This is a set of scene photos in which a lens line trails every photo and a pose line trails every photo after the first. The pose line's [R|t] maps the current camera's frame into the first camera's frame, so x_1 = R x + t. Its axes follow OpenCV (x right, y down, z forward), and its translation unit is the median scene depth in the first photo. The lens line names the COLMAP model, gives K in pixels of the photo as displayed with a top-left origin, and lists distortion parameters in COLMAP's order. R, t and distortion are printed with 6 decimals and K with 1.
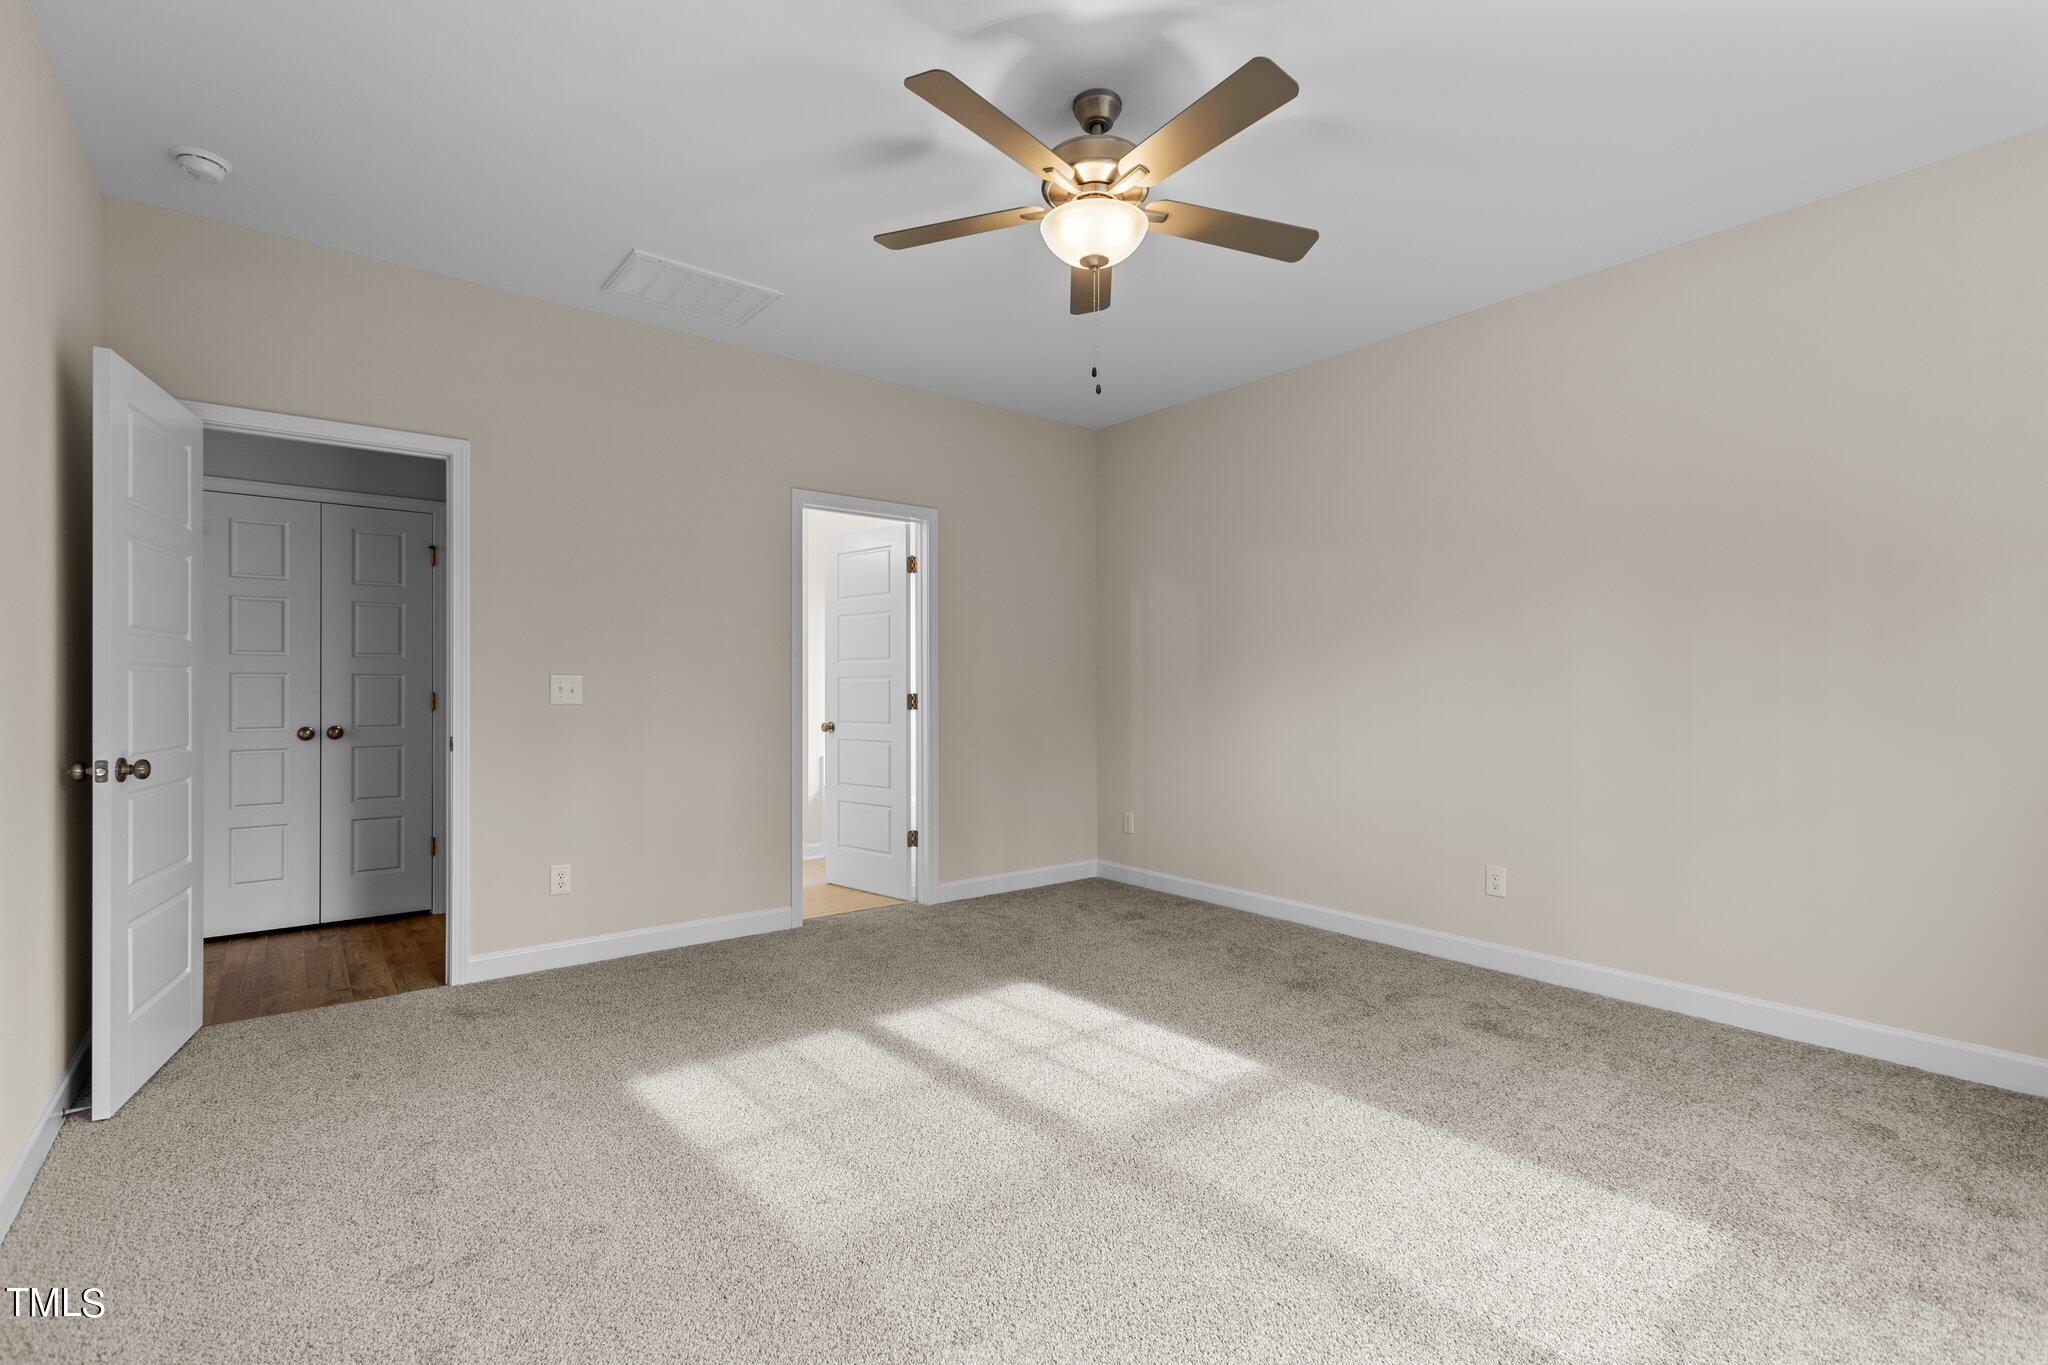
lens RADIAL K [[925.2, 0, 1027.6], [0, 925.2, 690.0], [0, 0, 1]] dist [0.002286, -0.000014]
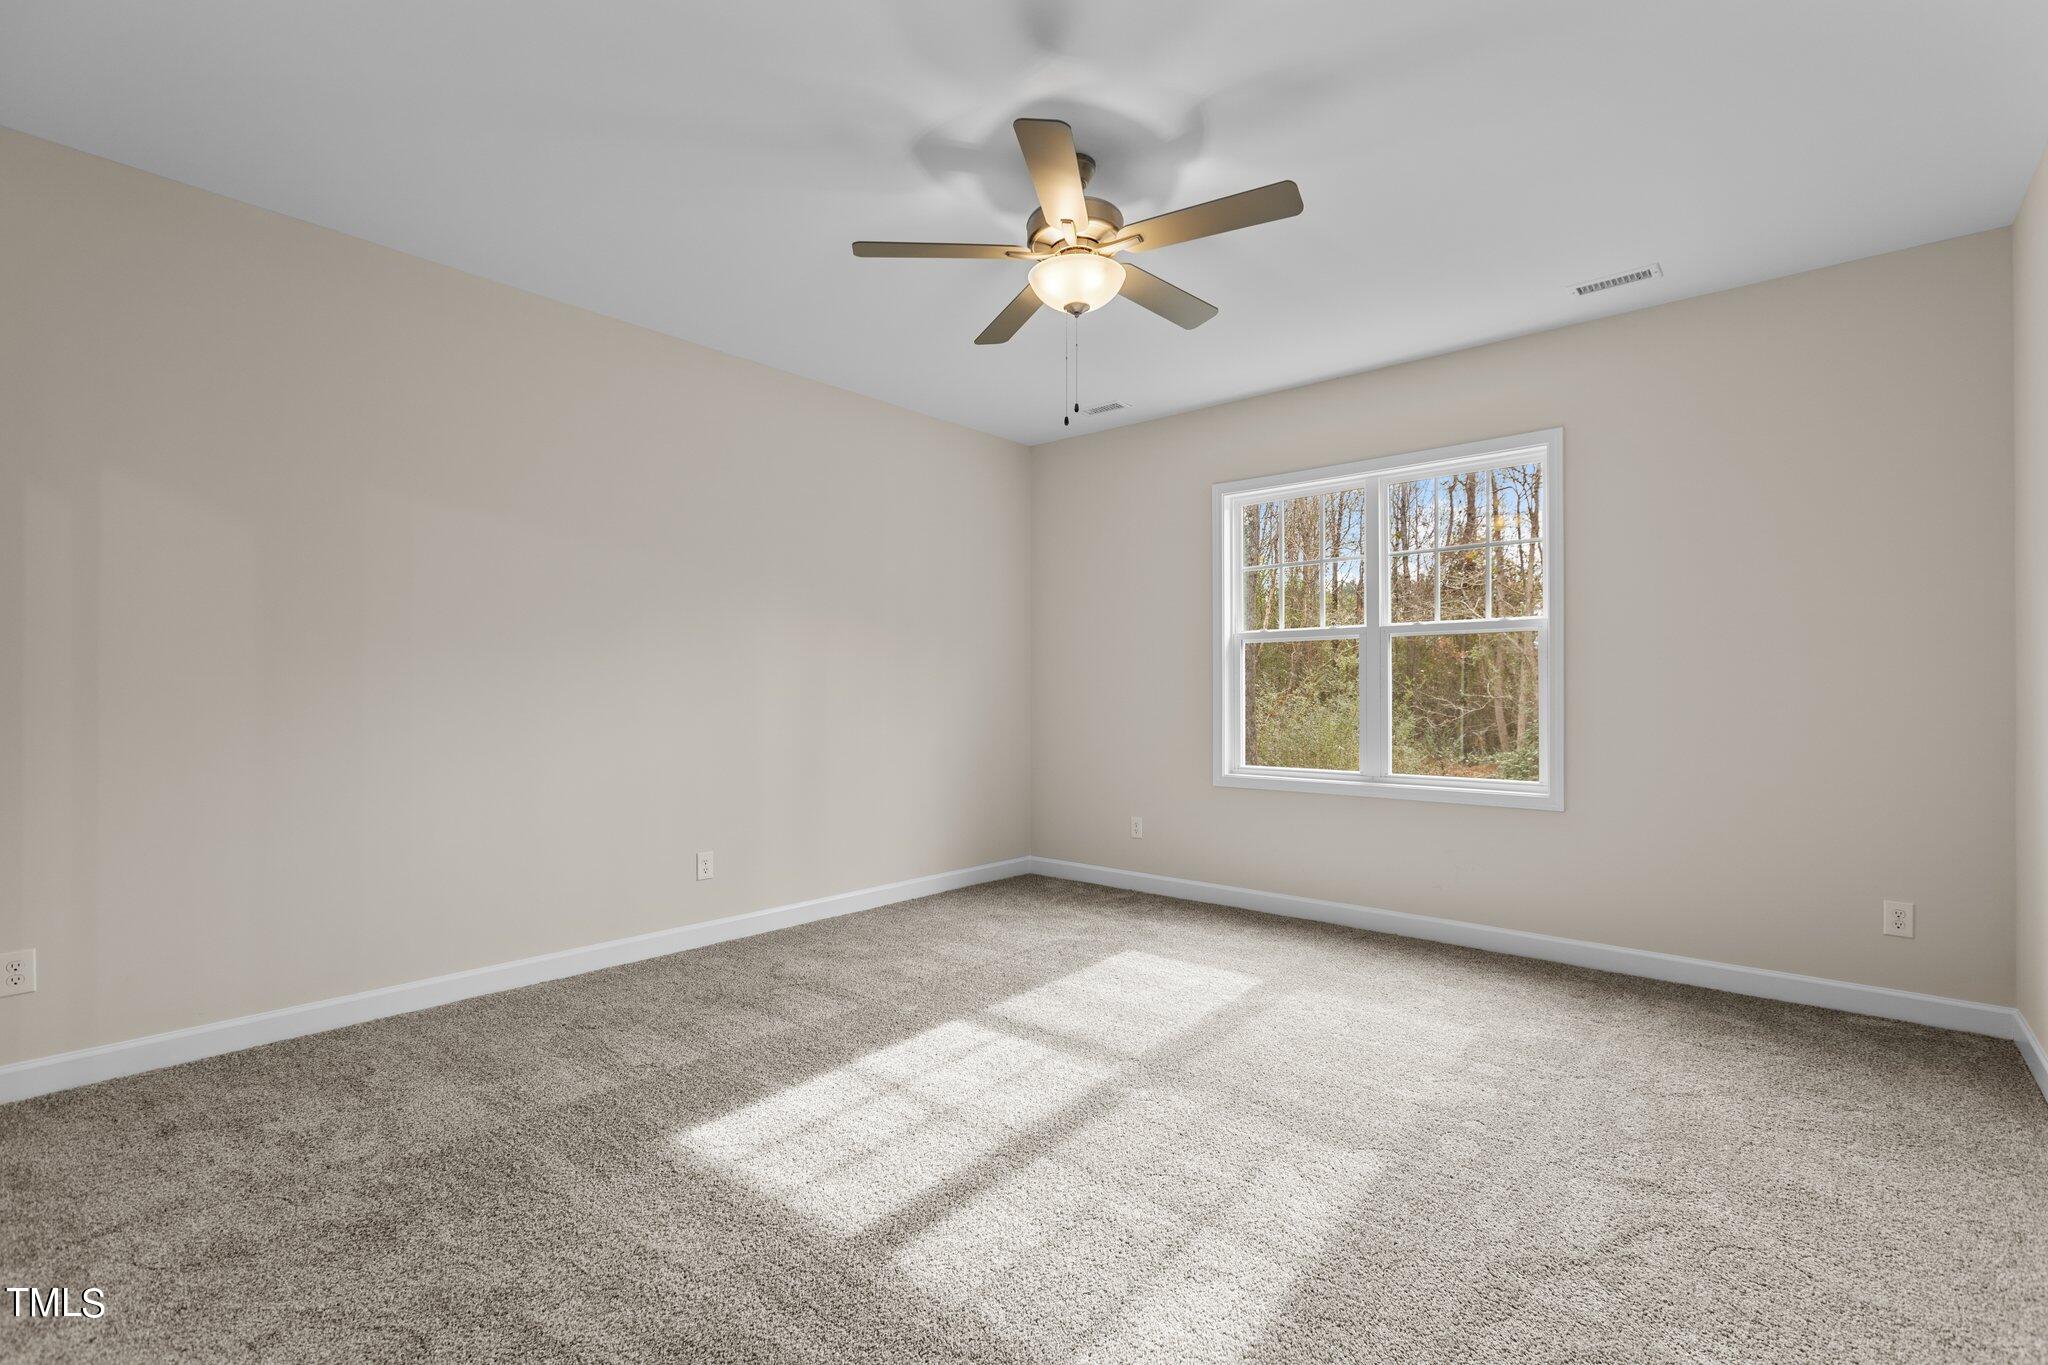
lens RADIAL K [[925.2, 0, 1027.5], [0, 925.2, 678.6], [0, 0, 1]] dist [0.002286, -0.000014]
pose [[-0.176667, 0.011240, 0.984206, -0.844913], [0.002831, 0.999936, -0.010911, -0.005132], [-0.984267, 0.000858, -0.176688, 1.052408]]
